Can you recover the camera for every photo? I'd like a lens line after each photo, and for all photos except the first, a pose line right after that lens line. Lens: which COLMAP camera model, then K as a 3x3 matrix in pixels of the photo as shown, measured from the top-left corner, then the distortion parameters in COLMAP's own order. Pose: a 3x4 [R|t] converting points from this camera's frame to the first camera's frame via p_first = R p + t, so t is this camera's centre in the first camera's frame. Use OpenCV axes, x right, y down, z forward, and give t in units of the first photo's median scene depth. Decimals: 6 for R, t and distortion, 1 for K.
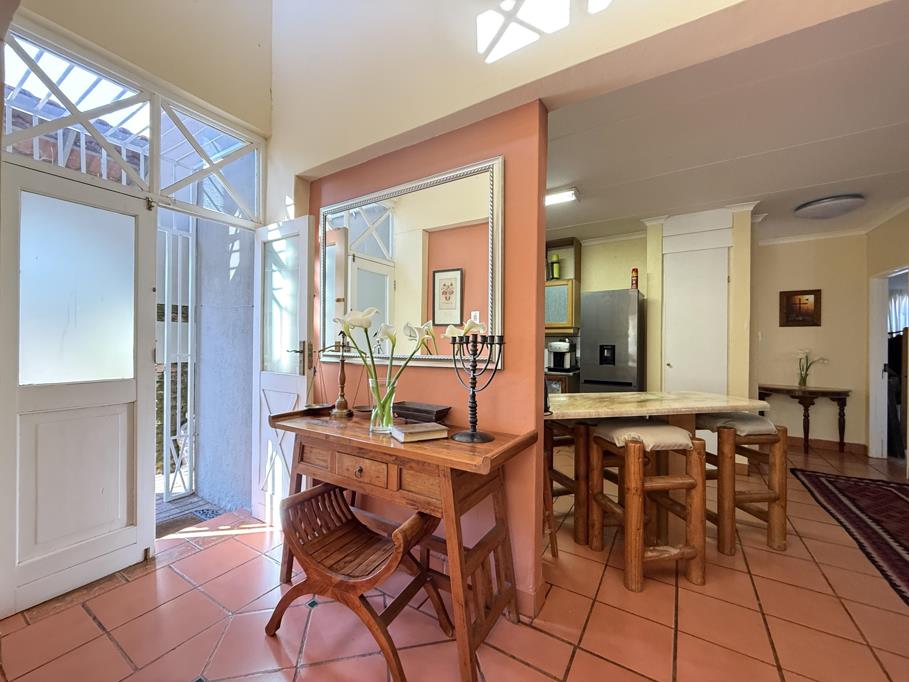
lens RADIAL K [[362.0, 0, 452.0], [0, 362.0, 339.4], [0, 0, 1]] dist [-0.000971, -0.000009]
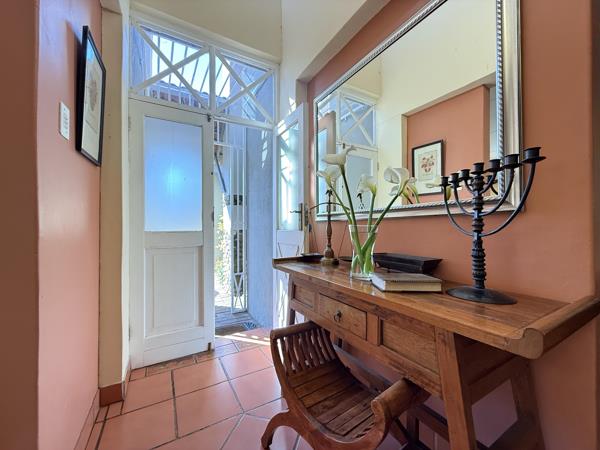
lens RADIAL K [[239.0, 0, 298.3], [0, 239.0, 223.9], [0, 0, 1]] dist [-0.000971, -0.000009]
pose [[0.882436, -0.015373, -0.470181, -0.037392], [0.012613, 0.999880, -0.009020, 0.105144], [0.470263, 0.002029, 0.882524, 0.329705]]
